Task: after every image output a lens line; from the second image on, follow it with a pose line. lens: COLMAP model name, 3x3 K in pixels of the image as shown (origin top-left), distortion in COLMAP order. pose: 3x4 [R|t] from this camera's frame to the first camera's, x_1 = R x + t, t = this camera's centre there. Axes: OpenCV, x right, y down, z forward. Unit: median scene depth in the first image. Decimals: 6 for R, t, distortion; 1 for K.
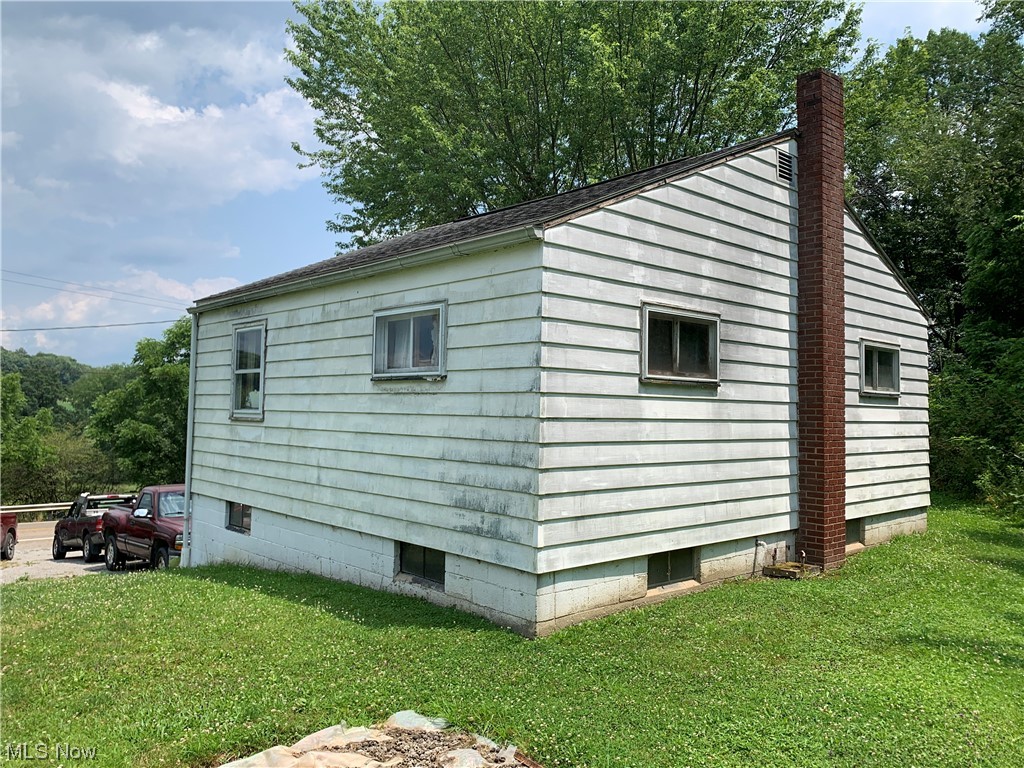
lens RADIAL K [[782.1, 0, 512.0], [0, 782.1, 382.8], [0, 0, 1]] dist [0.034578, -0.021333]
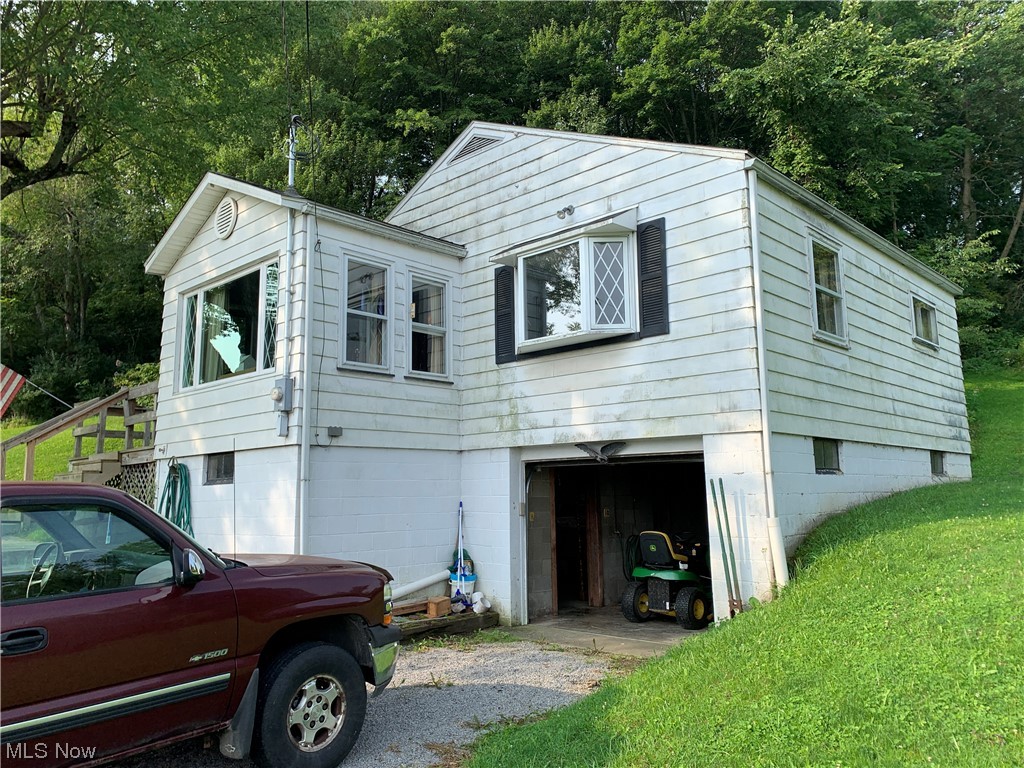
lens RADIAL K [[782.1, 0, 511.9], [0, 782.1, 382.4], [0, 0, 1]] dist [0.034578, -0.021333]
pose [[-0.088708, 0.127807, 0.987824, -1.167978], [-0.022635, 0.991219, -0.130279, 0.212522], [-0.995800, -0.033917, -0.085036, 1.423971]]
